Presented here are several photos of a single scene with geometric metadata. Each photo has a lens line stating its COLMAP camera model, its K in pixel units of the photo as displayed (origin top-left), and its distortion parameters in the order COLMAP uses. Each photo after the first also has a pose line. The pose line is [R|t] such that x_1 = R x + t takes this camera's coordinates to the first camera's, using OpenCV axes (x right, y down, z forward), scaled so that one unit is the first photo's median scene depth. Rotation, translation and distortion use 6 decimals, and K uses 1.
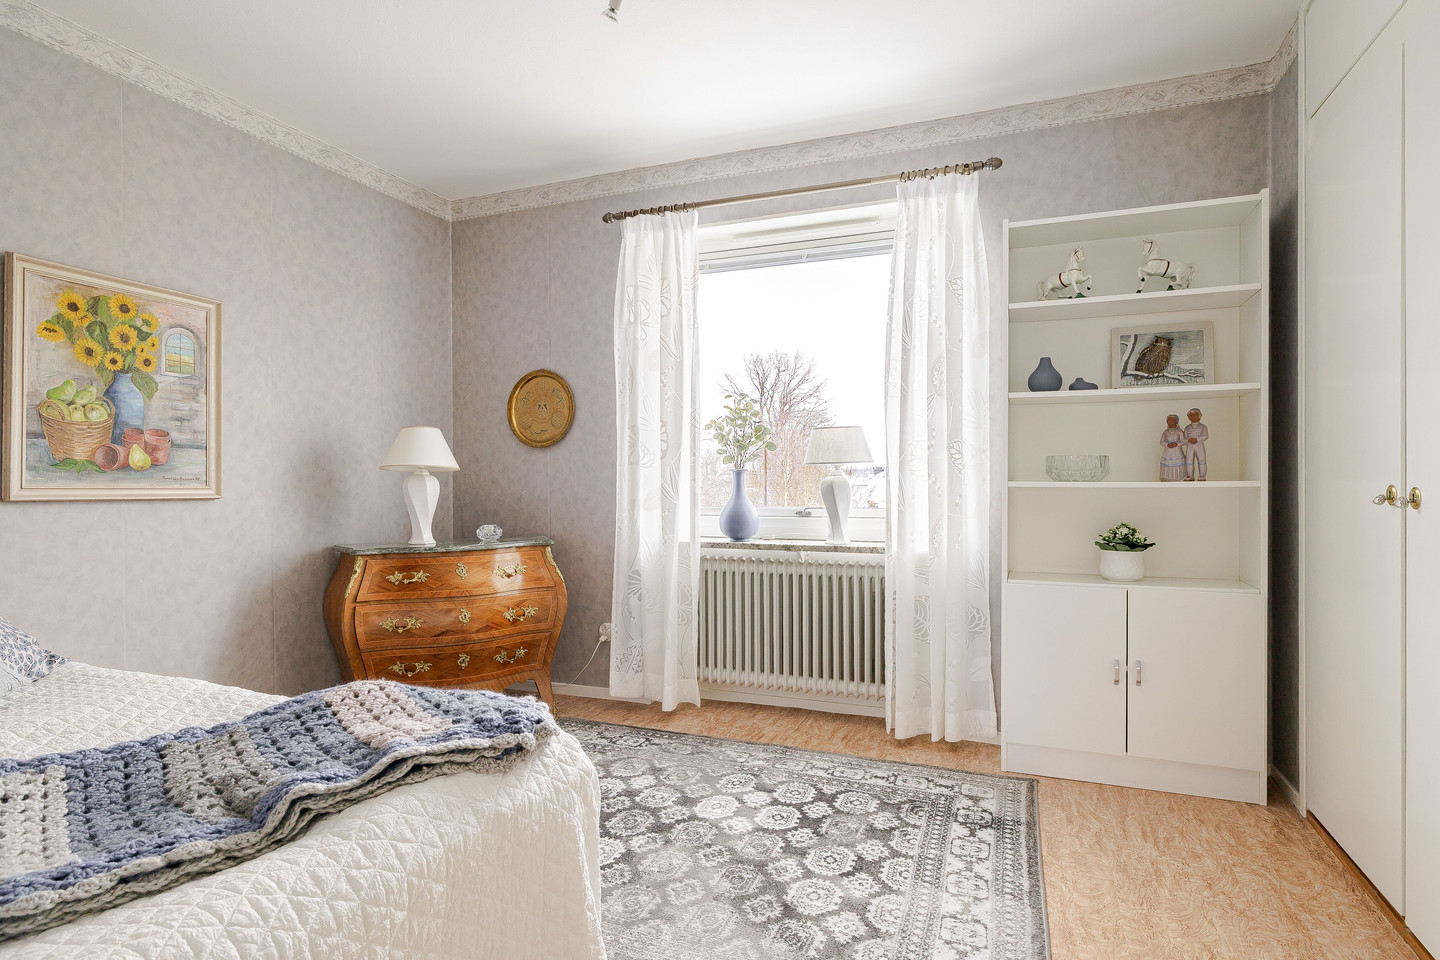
lens RADIAL K [[743.2, 0, 715.4], [0, 743.2, 481.7], [0, 0, 1]] dist [0.002337, -0.000109]
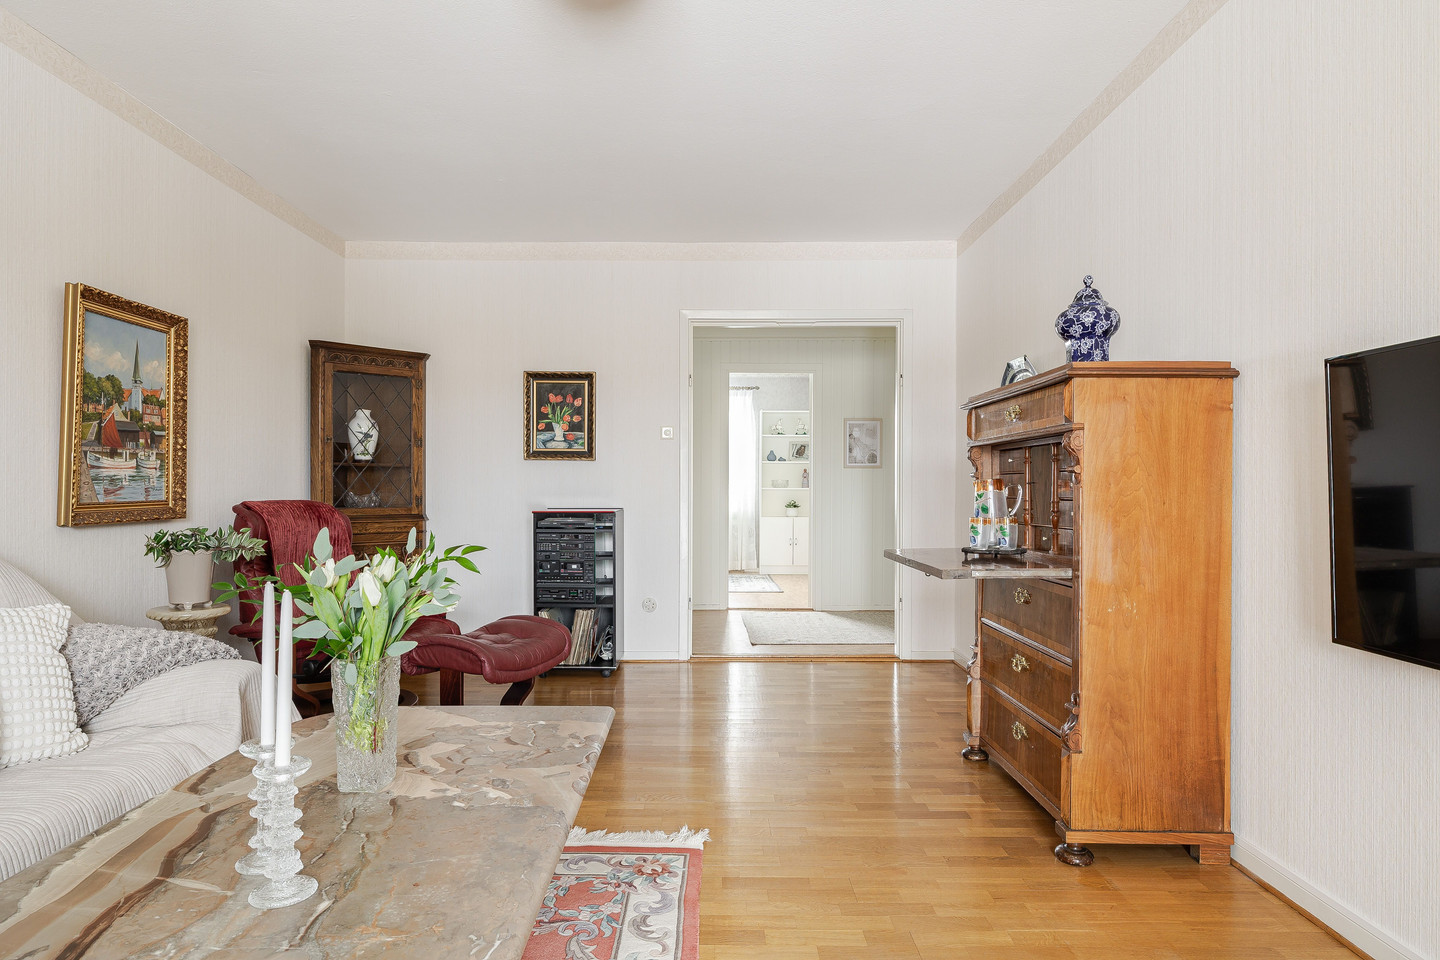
lens RADIAL K [[836.0, 0, 719.3], [0, 836.0, 480.3], [0, 0, 1]] dist [0.000058, 0.000012]
pose [[0.930505, 0.004583, 0.366252, -1.175062], [0.001668, 0.999858, -0.016751, 0.030010], [-0.366276, 0.016198, 0.930365, -2.460103]]
